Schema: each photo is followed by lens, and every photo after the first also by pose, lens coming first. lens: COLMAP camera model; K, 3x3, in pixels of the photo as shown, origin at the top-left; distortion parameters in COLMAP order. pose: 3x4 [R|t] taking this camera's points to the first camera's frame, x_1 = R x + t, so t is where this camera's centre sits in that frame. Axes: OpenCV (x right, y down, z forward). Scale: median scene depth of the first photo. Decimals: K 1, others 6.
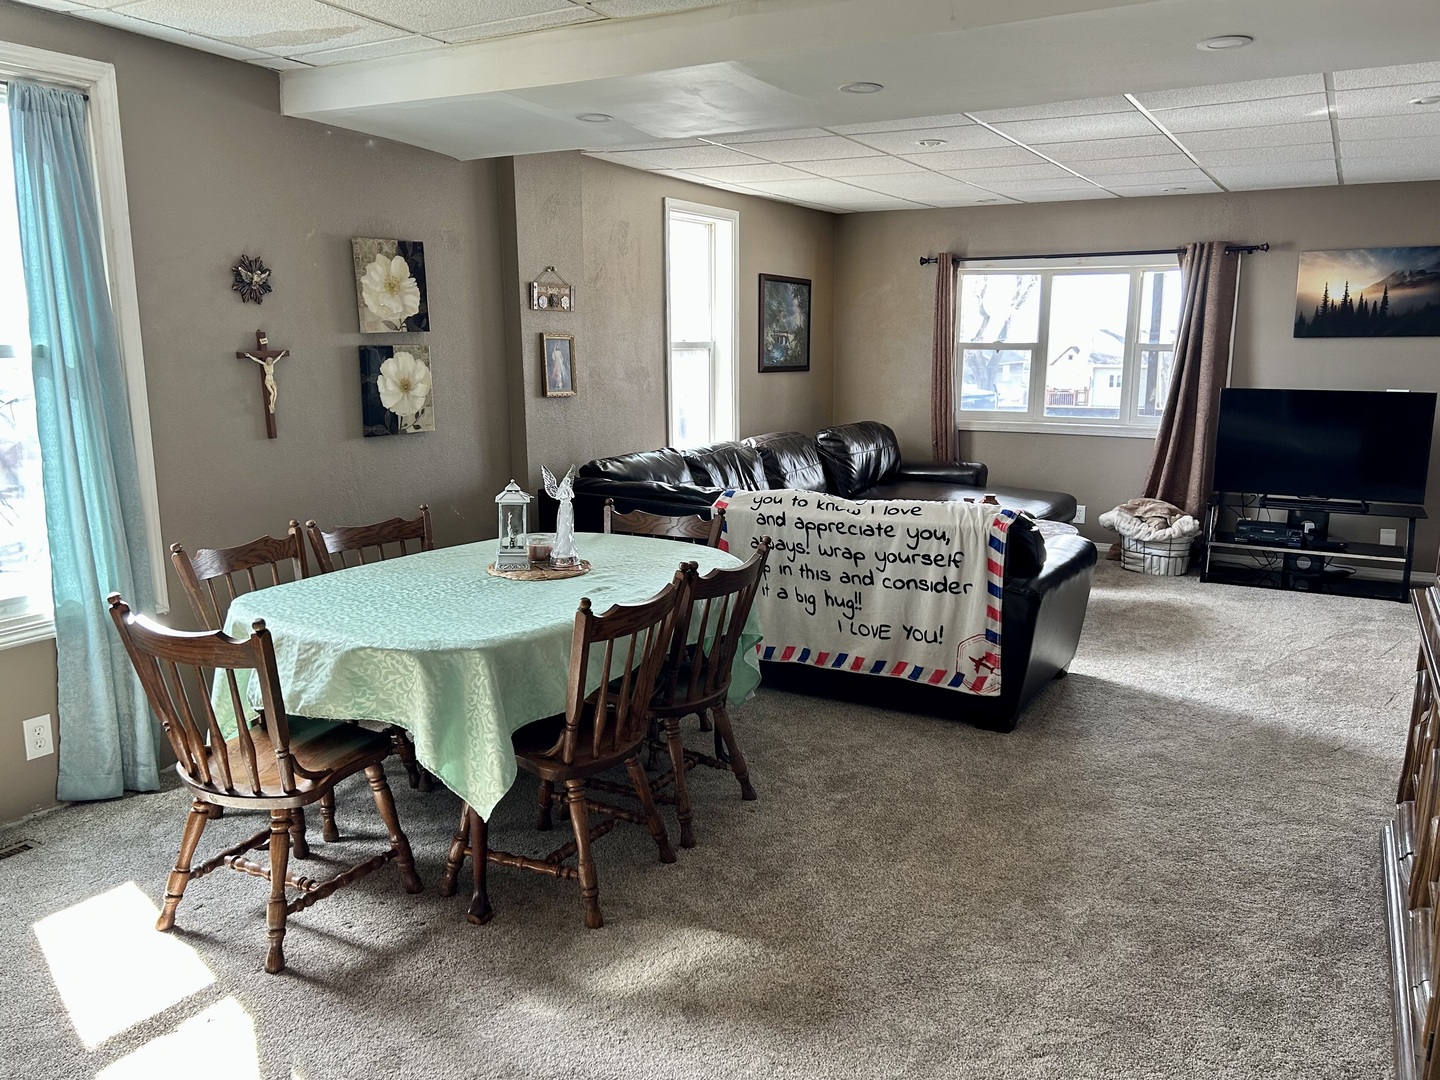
lens RADIAL K [[1097.2, 0, 720.7], [0, 1097.2, 530.8], [0, 0, 1]] dist [0.035549, -0.026619]
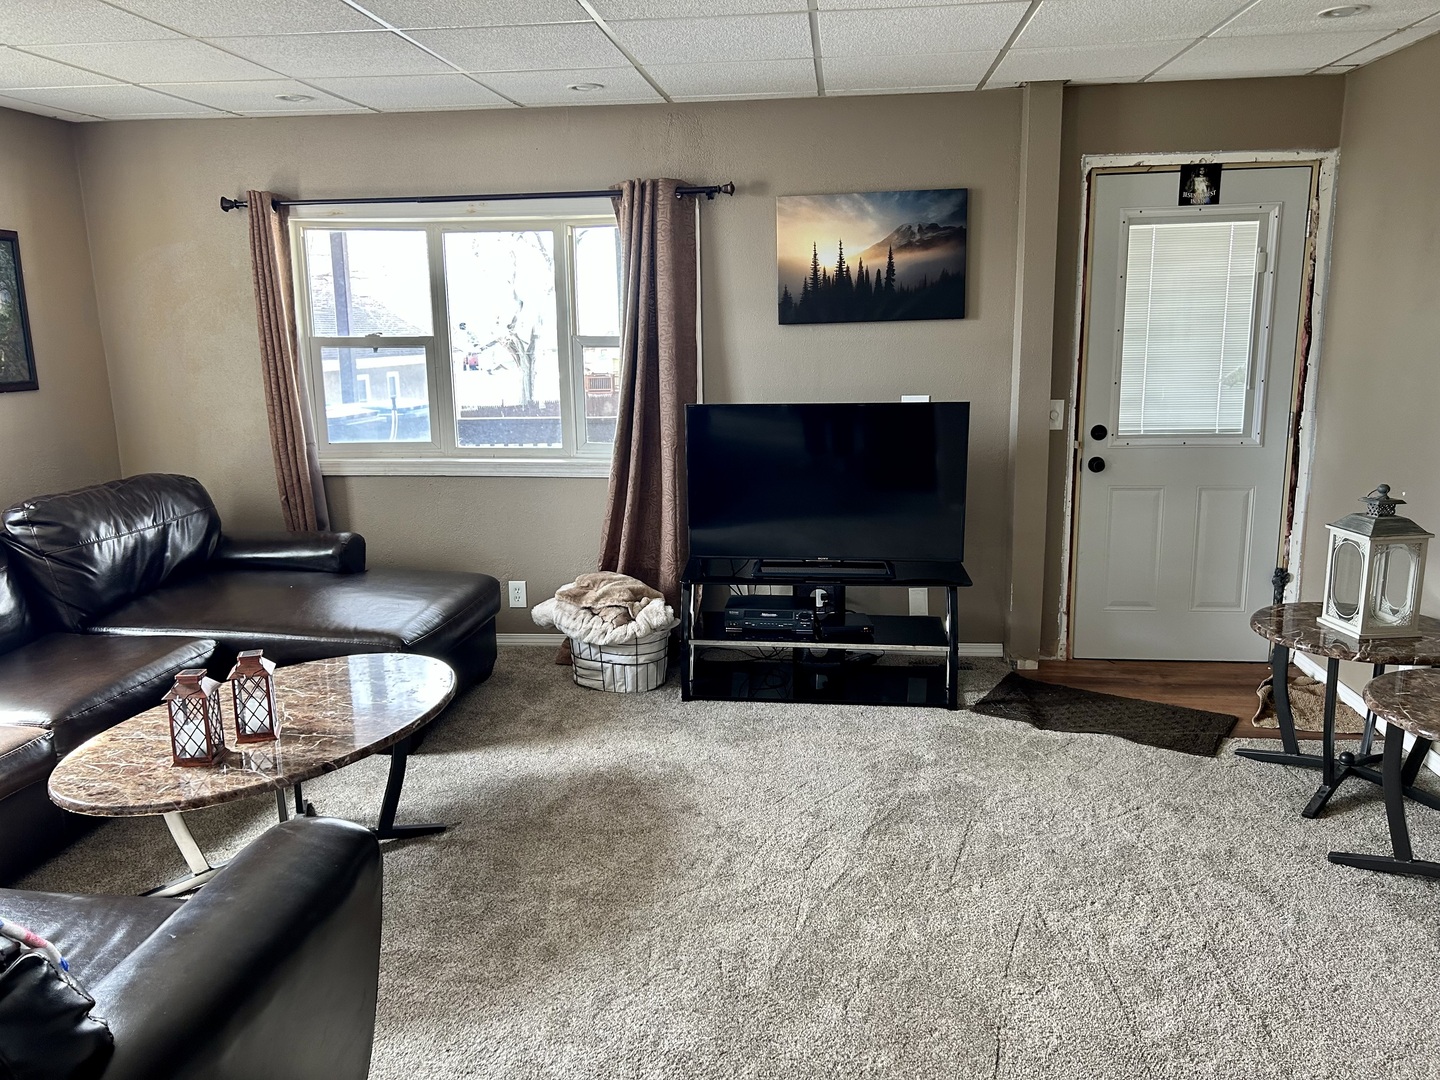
lens RADIAL K [[1097.2, 0, 715.9], [0, 1097.2, 542.9], [0, 0, 1]] dist [0.035549, -0.026619]
pose [[0.919883, -0.090829, 0.381530, 0.209255], [0.084046, 0.995866, 0.034445, -0.066265], [-0.383081, 0.000381, 0.923714, 0.384822]]
